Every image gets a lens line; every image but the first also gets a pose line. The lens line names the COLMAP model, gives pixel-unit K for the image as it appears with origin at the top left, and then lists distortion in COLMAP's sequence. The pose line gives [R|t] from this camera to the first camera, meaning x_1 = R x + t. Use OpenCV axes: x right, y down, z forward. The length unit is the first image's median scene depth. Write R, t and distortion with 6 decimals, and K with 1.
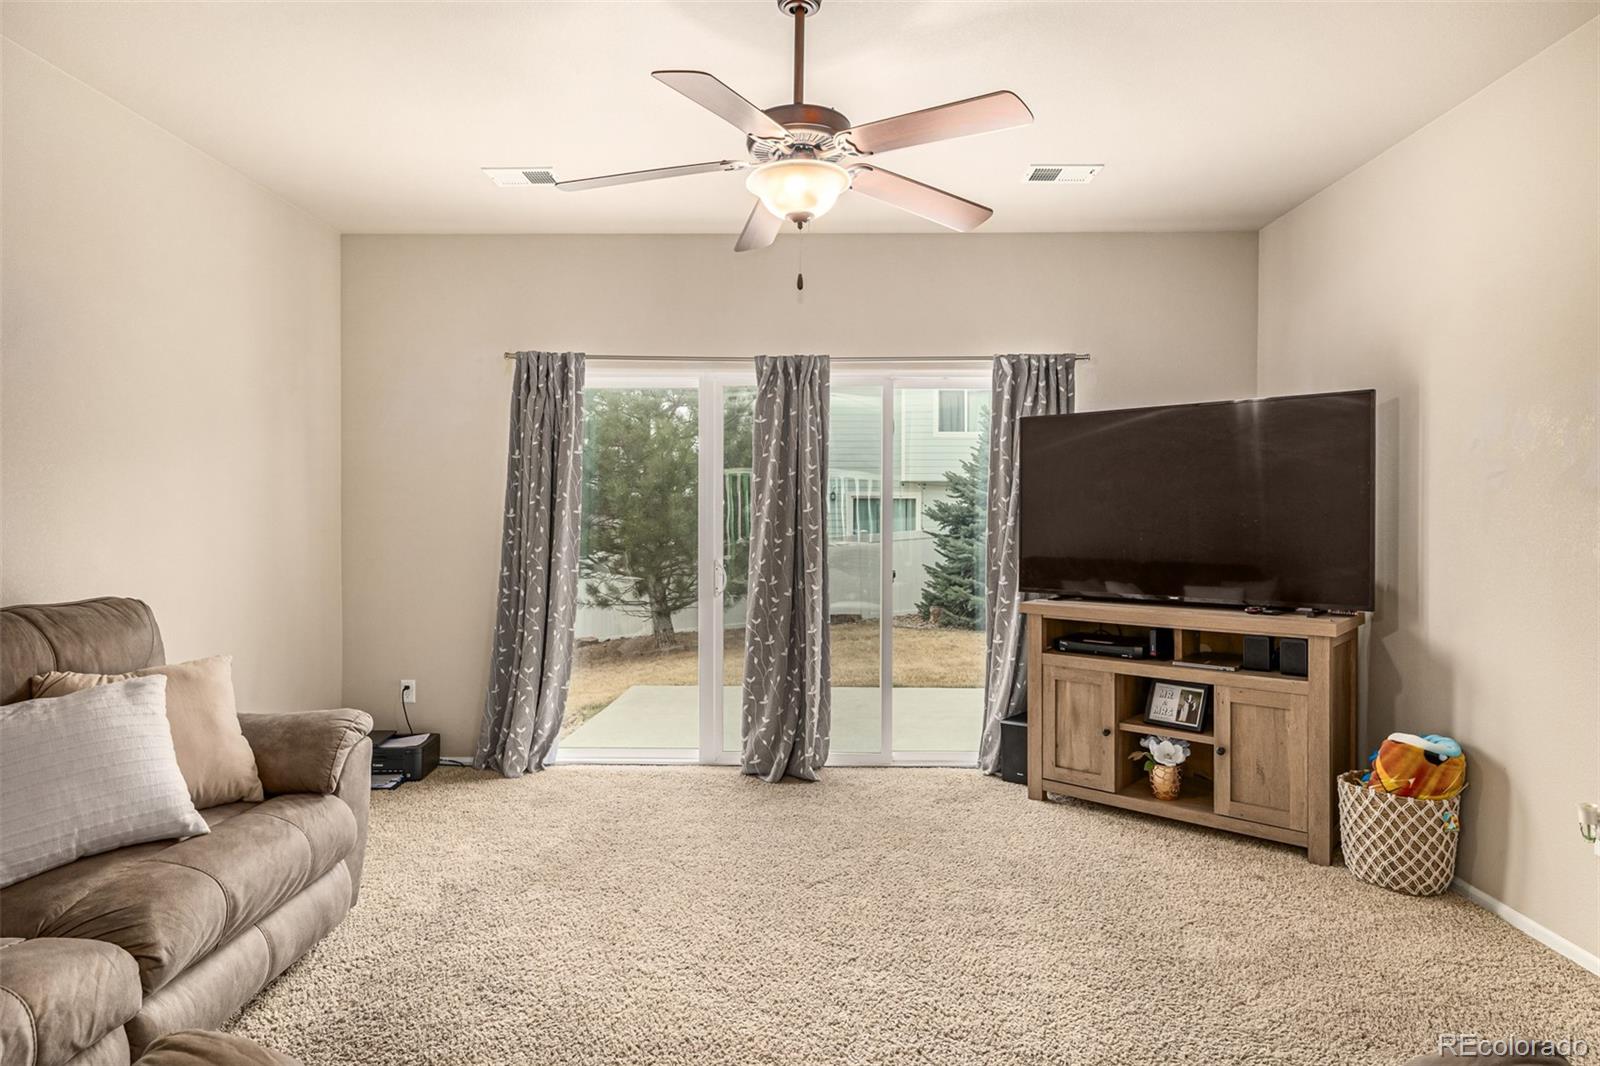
lens RADIAL K [[927.4, 0, 811.7], [0, 927.4, 525.2], [0, 0, 1]] dist [0.001512, -0.001920]
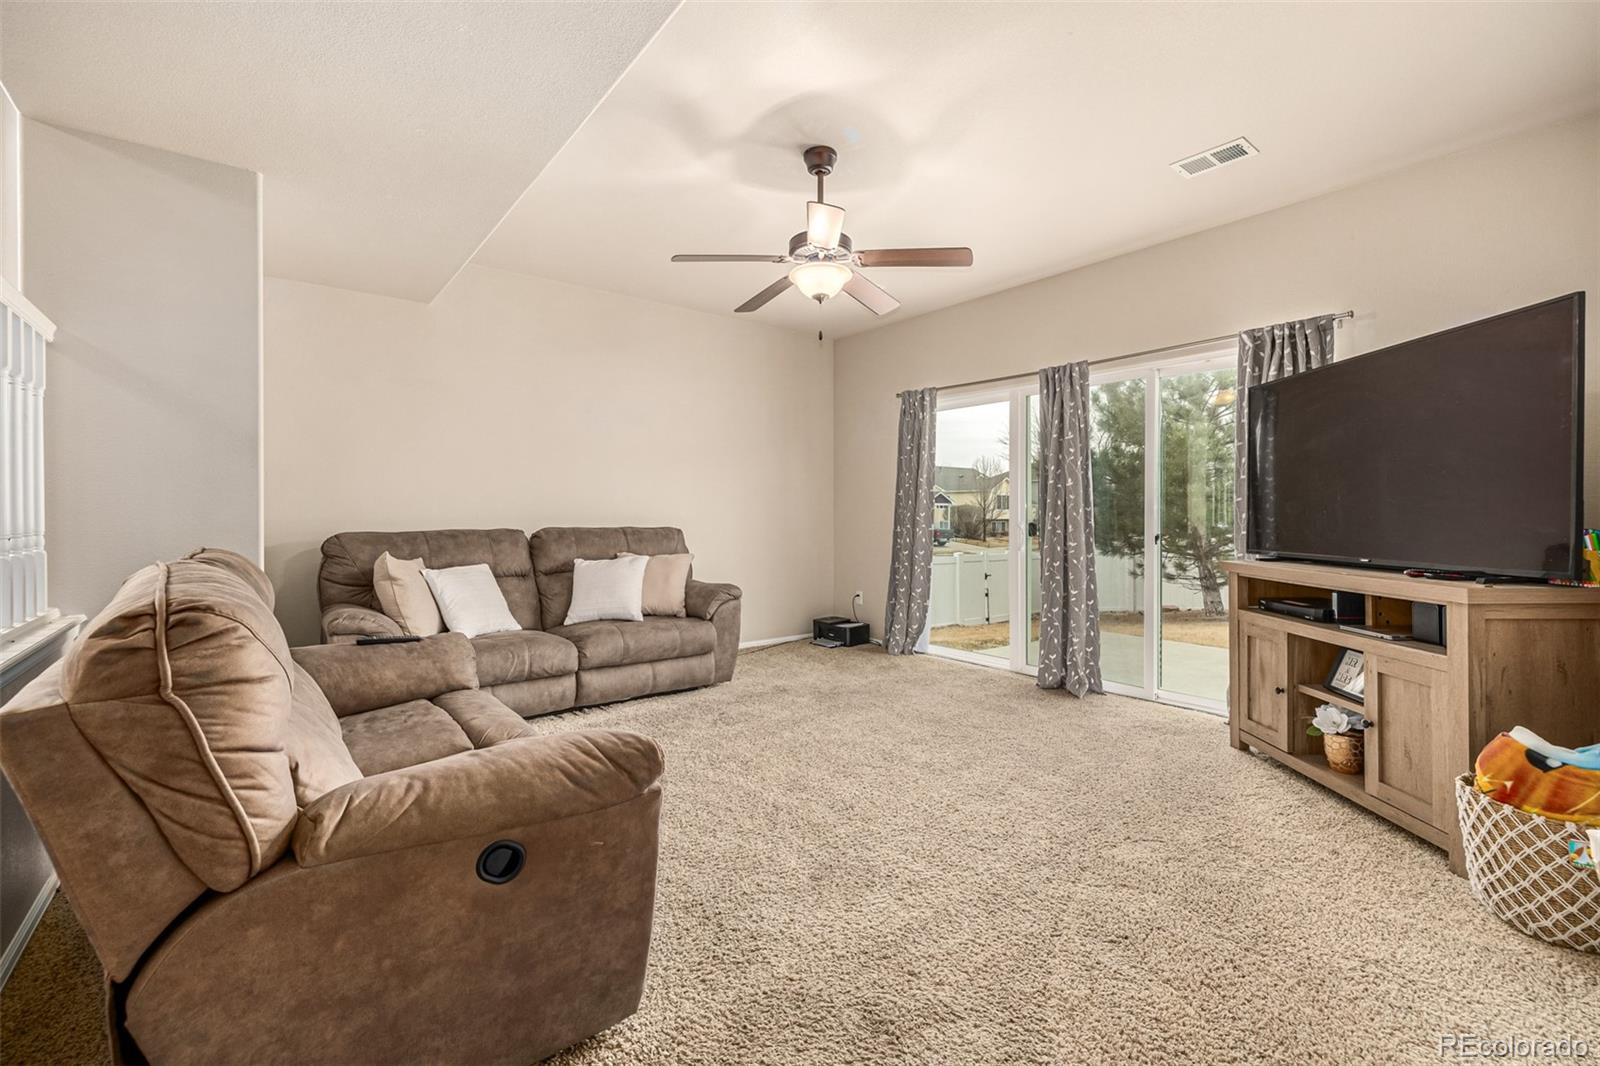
lens RADIAL K [[680.5, 0, 783.4], [0, 680.5, 519.5], [0, 0, 1]] dist [0.000181, 0.000169]
pose [[0.626678, 0.004562, -0.779265, 0.555678], [-0.008217, 0.999966, -0.000755, 0.042603], [0.779235, 0.006876, 0.626694, 0.116739]]
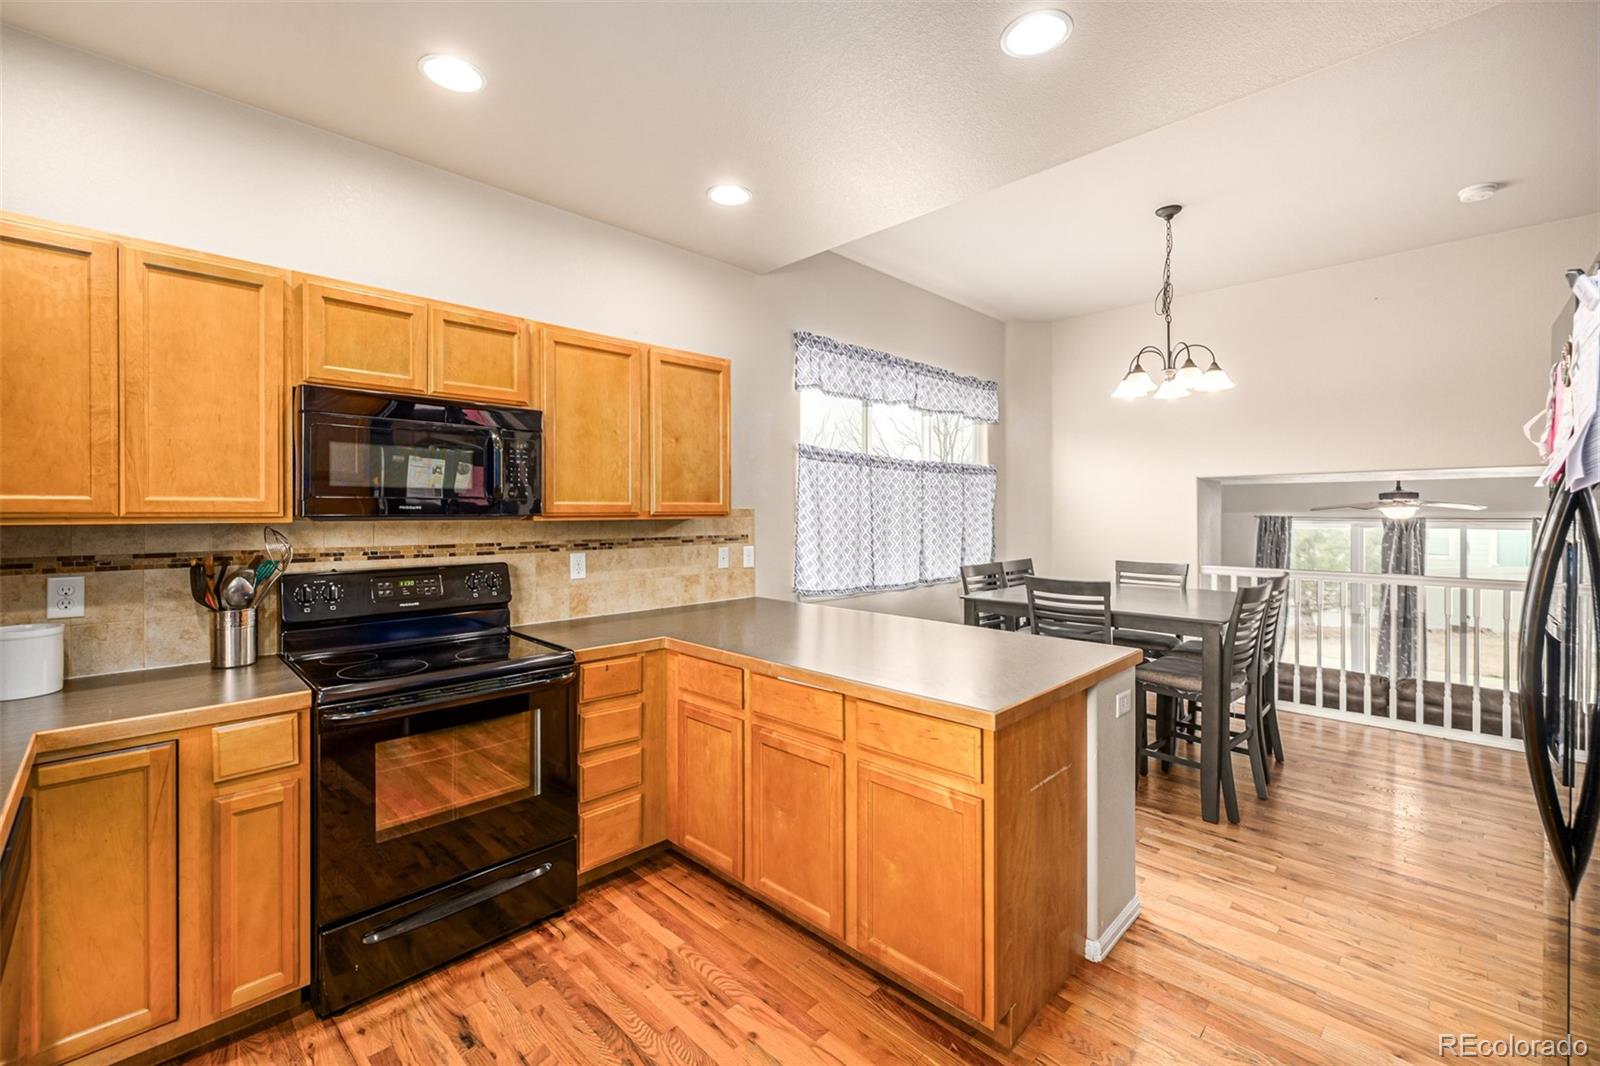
lens RADIAL K [[680.5, 0, 783.4], [0, 680.5, 519.5], [0, 0, 1]] dist [0.000181, 0.000169]
pose [[0.709558, 0.002933, -0.704641, 0.089862], [-0.004595, 0.999989, -0.000465, -0.197354], [0.704632, 0.003568, 0.709564, -1.499206]]
